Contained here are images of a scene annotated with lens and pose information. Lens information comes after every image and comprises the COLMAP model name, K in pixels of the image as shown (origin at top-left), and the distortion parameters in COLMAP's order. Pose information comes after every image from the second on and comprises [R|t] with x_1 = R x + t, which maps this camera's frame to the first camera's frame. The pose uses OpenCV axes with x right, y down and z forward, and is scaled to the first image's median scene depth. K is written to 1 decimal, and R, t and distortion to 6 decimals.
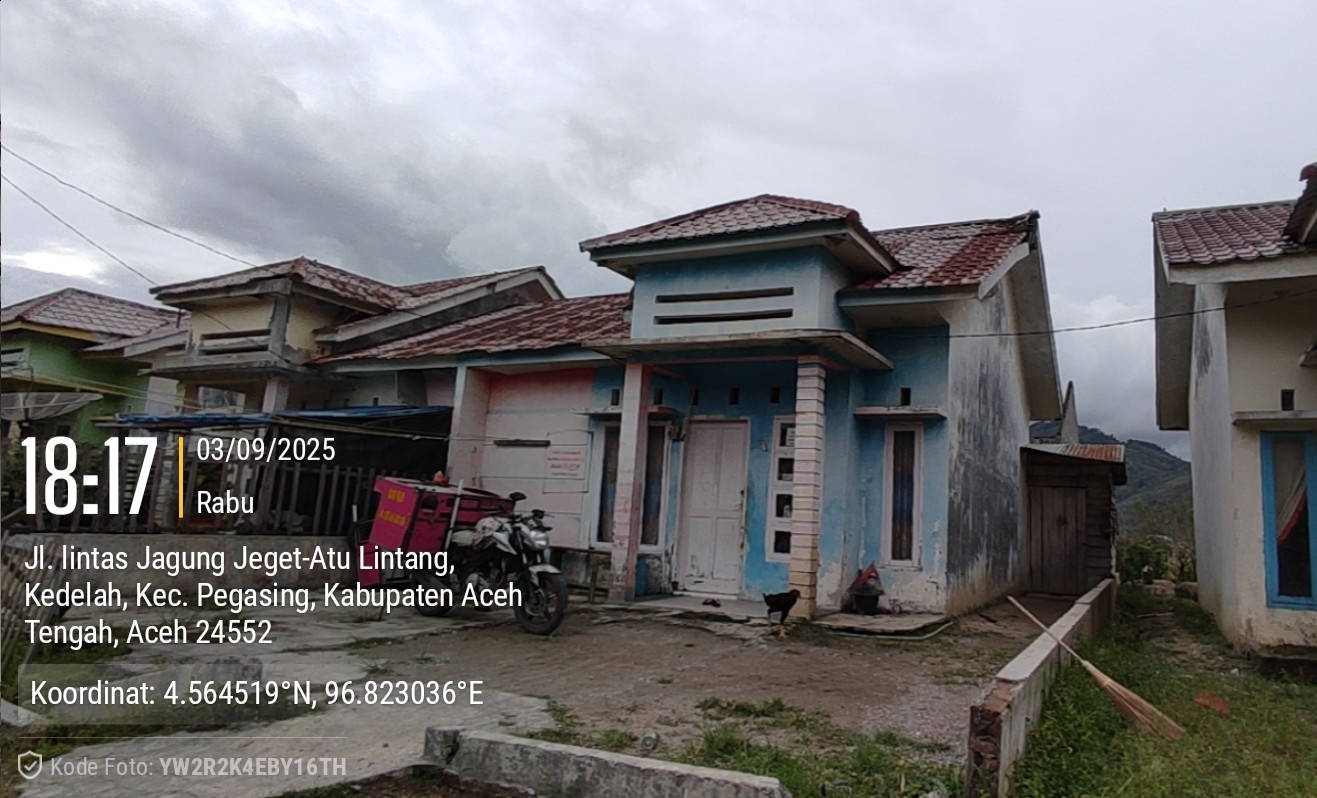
lens RADIAL K [[816.2, 0, 764.0], [0, 816.2, 397.9], [0, 0, 1]] dist [-0.000483, -0.001104]
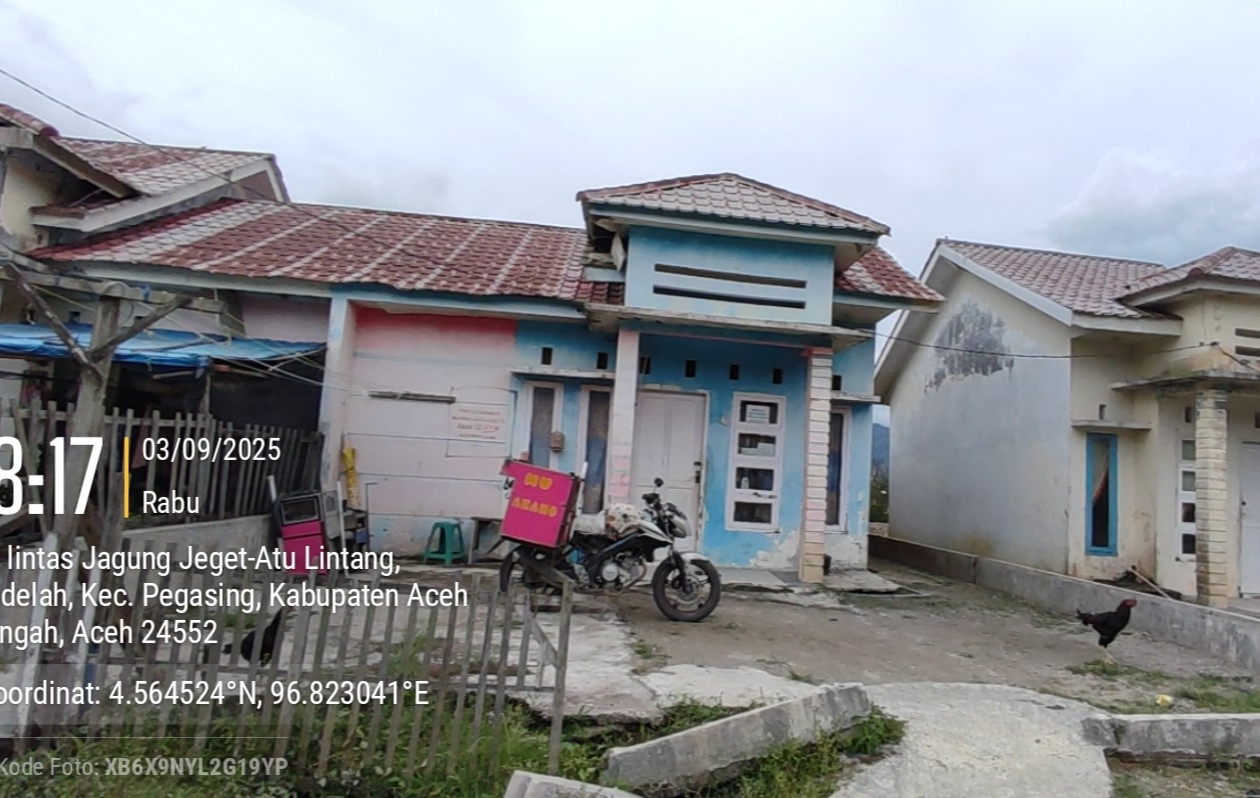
lens RADIAL K [[833.2, 0, 700.2], [0, 833.2, 396.2], [0, 0, 1]] dist [0.005684, -0.020072]
pose [[0.835981, 0.052863, 0.546206, -0.591526], [-0.101975, 0.992978, 0.059973, -0.032157], [-0.539200, -0.105835, 0.835501, 0.122898]]
